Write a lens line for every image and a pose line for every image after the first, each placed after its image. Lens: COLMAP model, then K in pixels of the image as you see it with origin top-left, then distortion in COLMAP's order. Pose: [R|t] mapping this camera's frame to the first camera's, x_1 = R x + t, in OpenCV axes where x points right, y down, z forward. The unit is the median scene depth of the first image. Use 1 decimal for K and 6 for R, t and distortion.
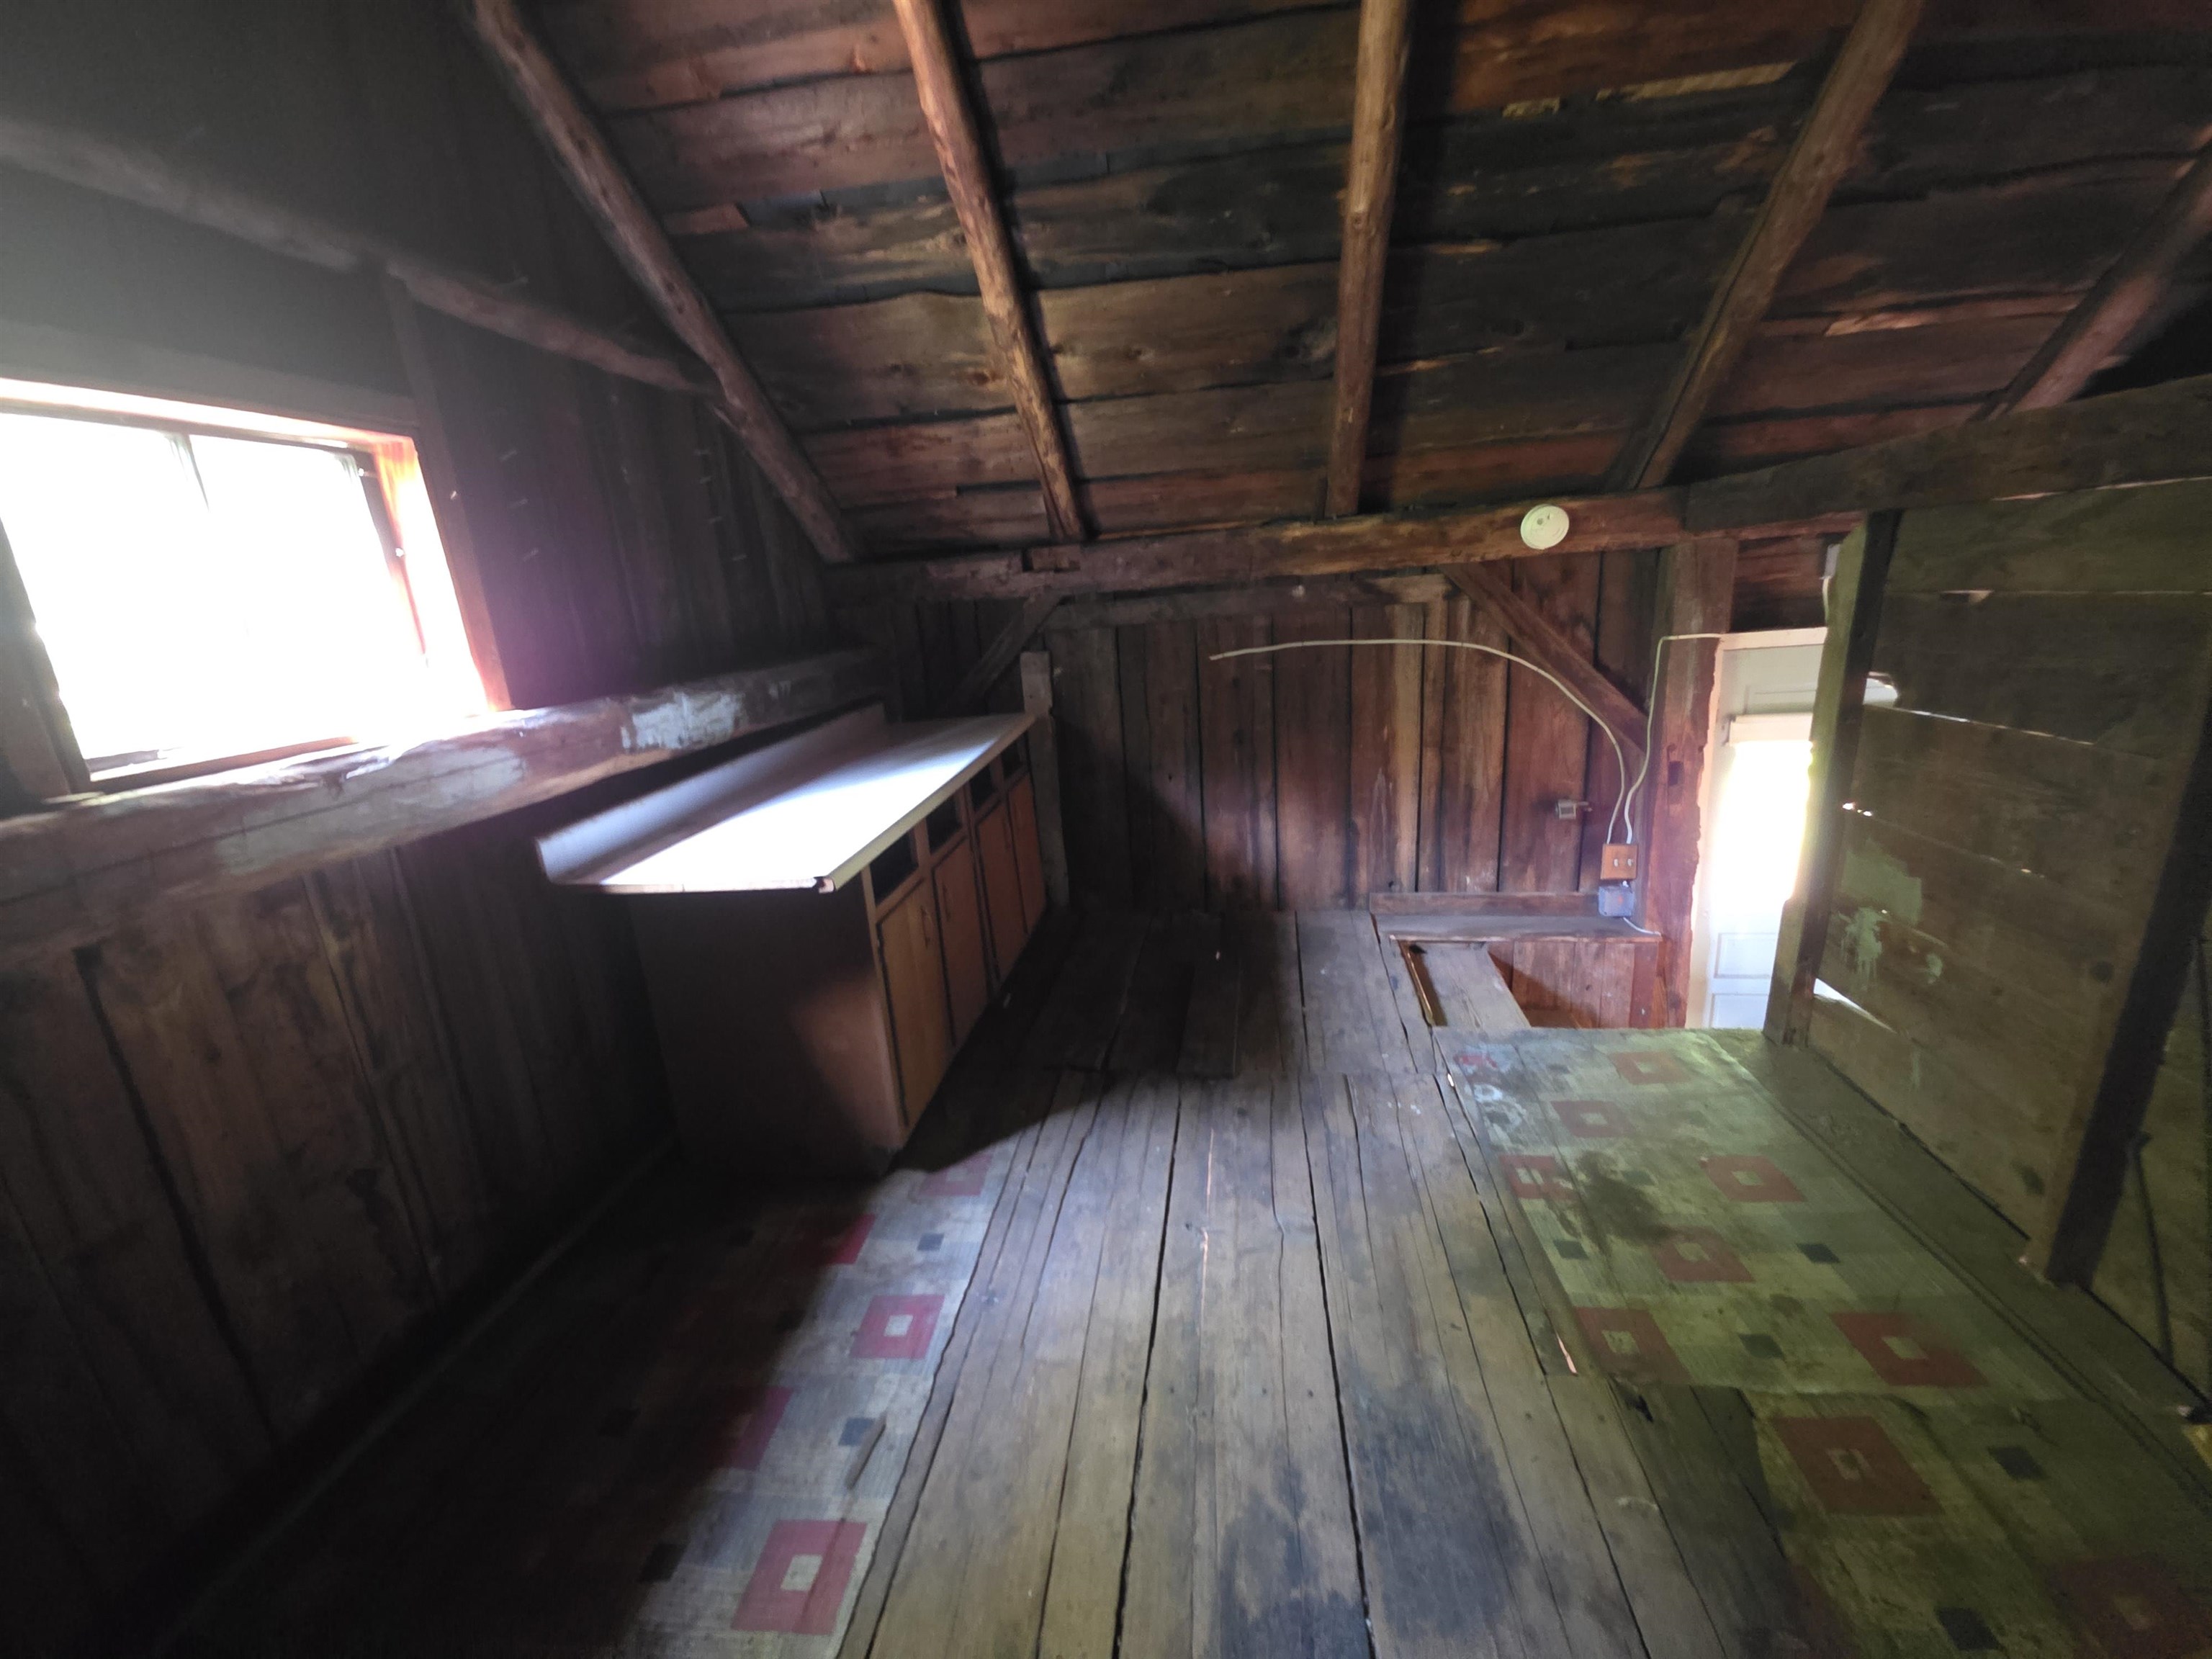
lens RADIAL K [[886.3, 0, 1088.6], [0, 886.3, 815.9], [0, 0, 1]] dist [0.000371, 0.000053]
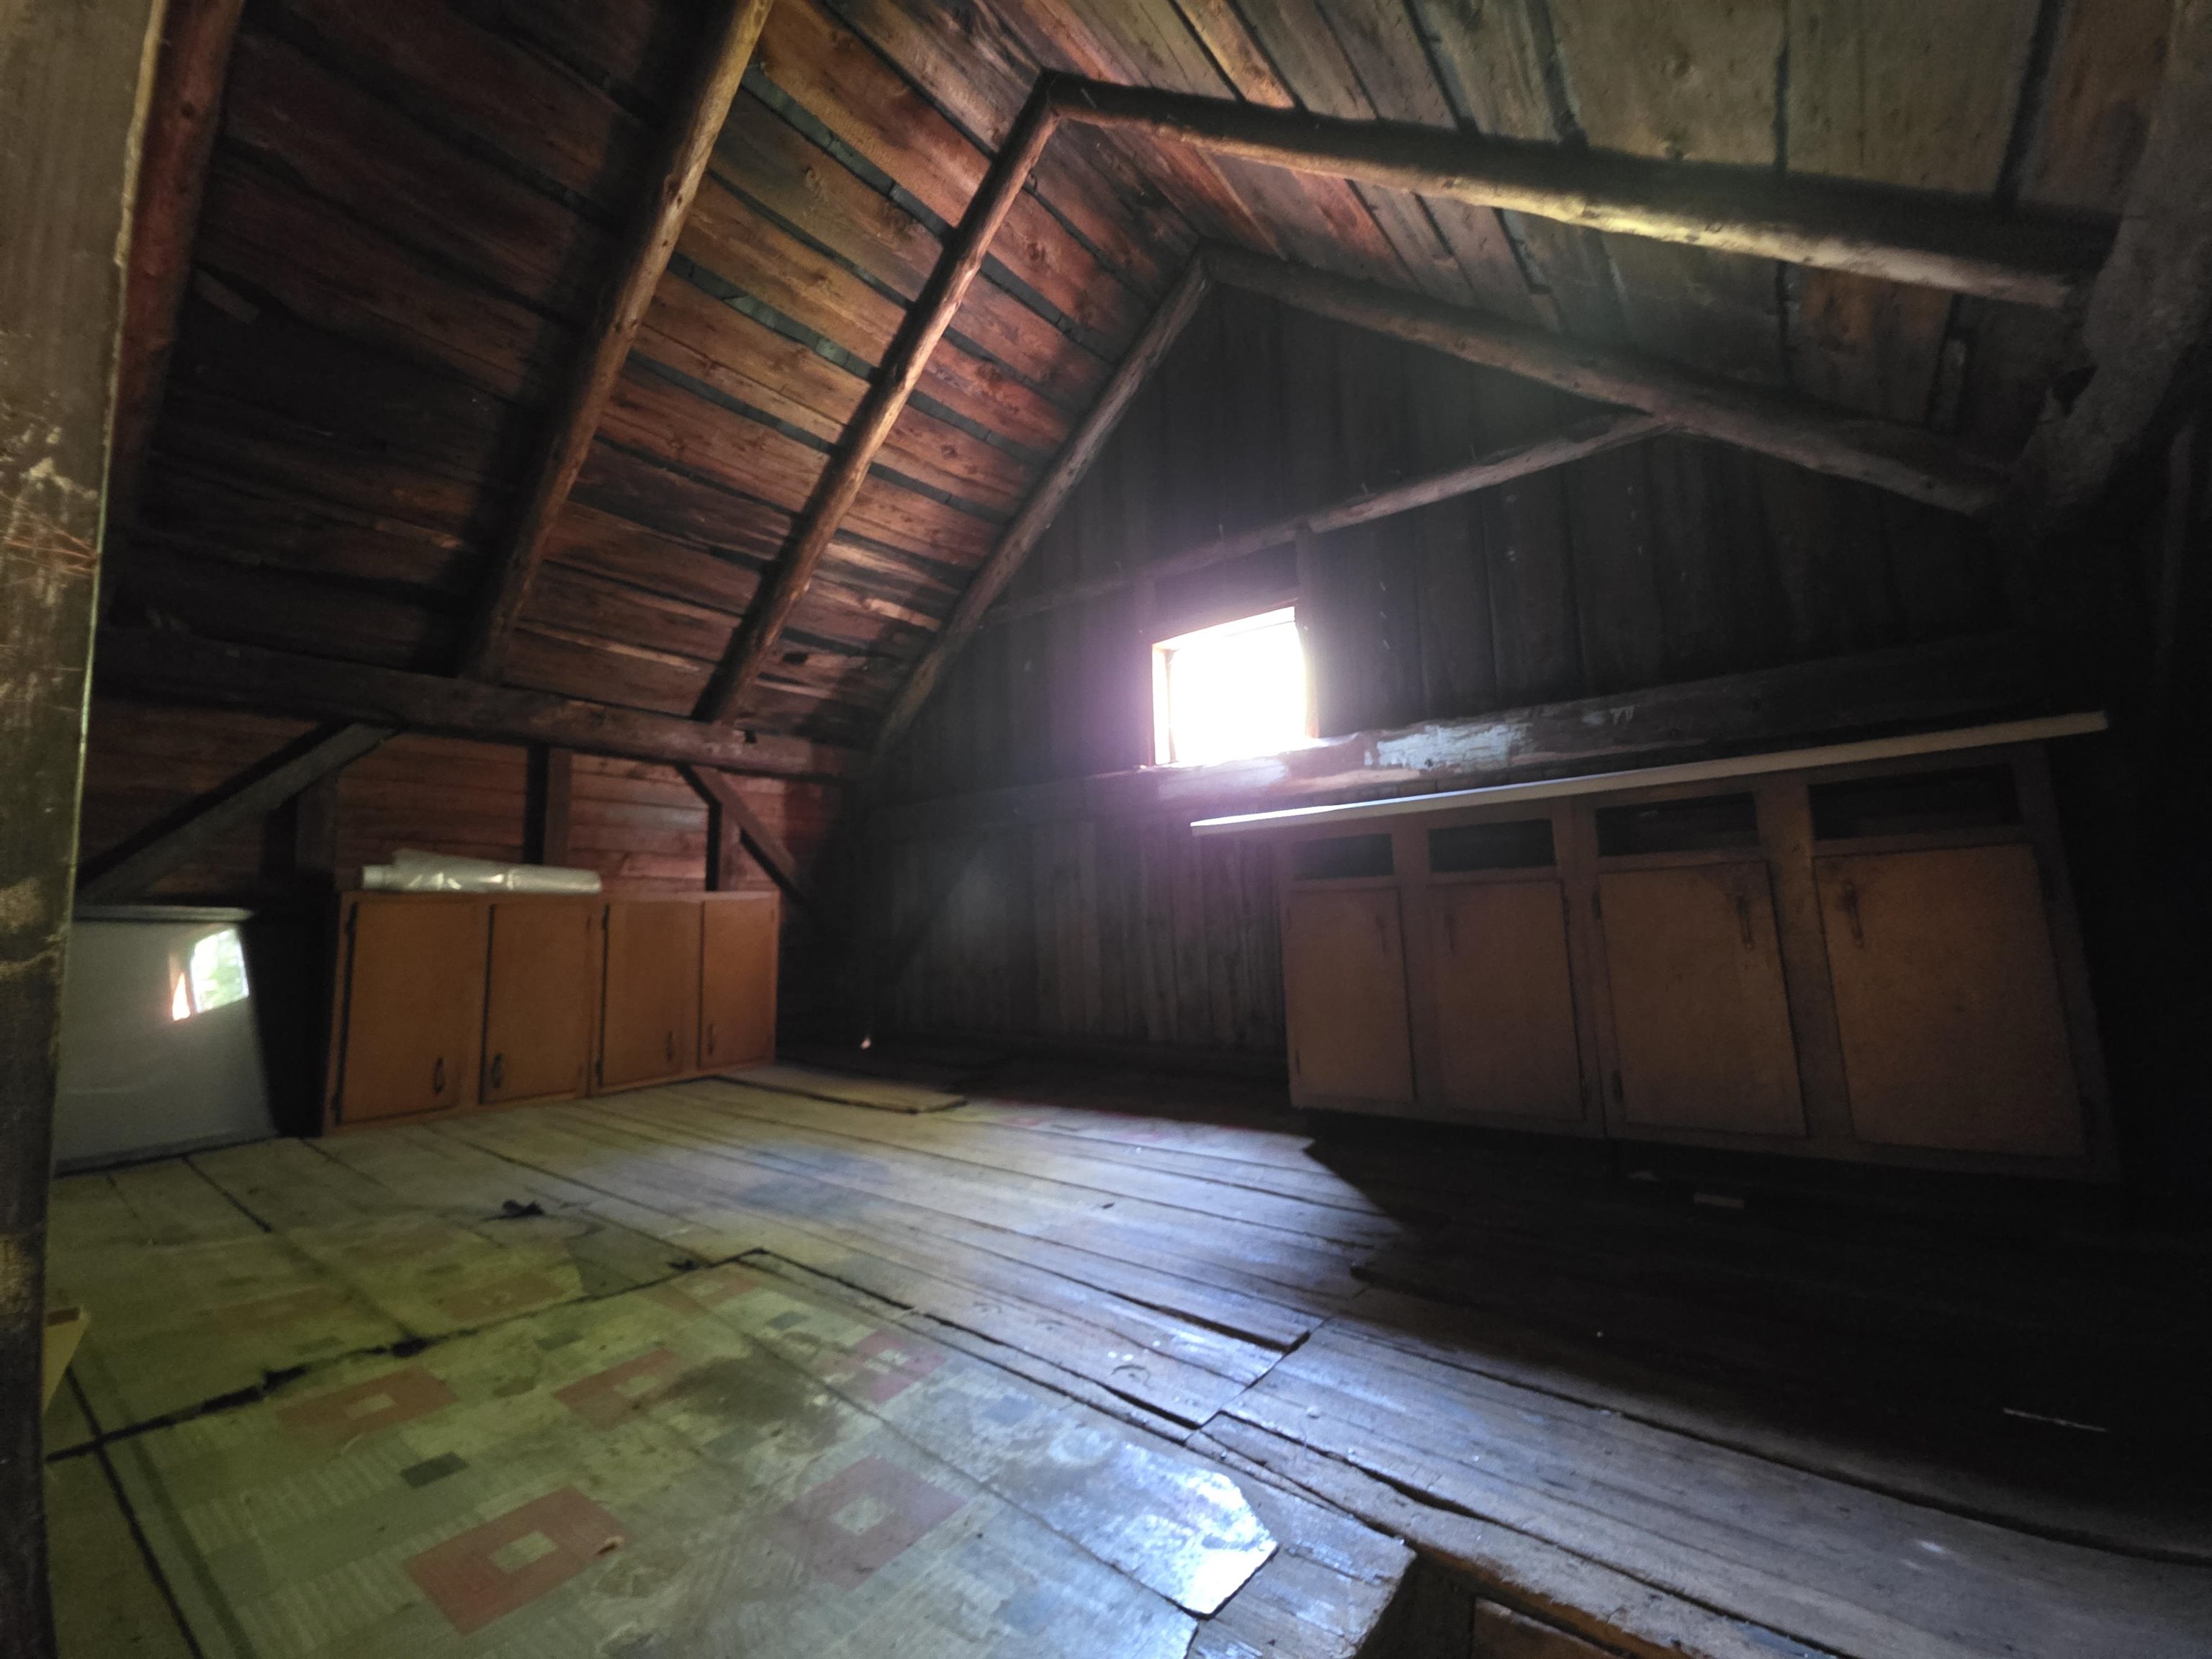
lens RADIAL K [[886.3, 0, 1088.6], [0, 886.3, 815.9], [0, 0, 1]] dist [0.000371, 0.000053]
pose [[-0.493281, -0.016673, -0.869710, 0.963333], [-0.164306, 0.983605, 0.074334, -0.028314], [0.854212, 0.179566, -0.487933, 1.346827]]
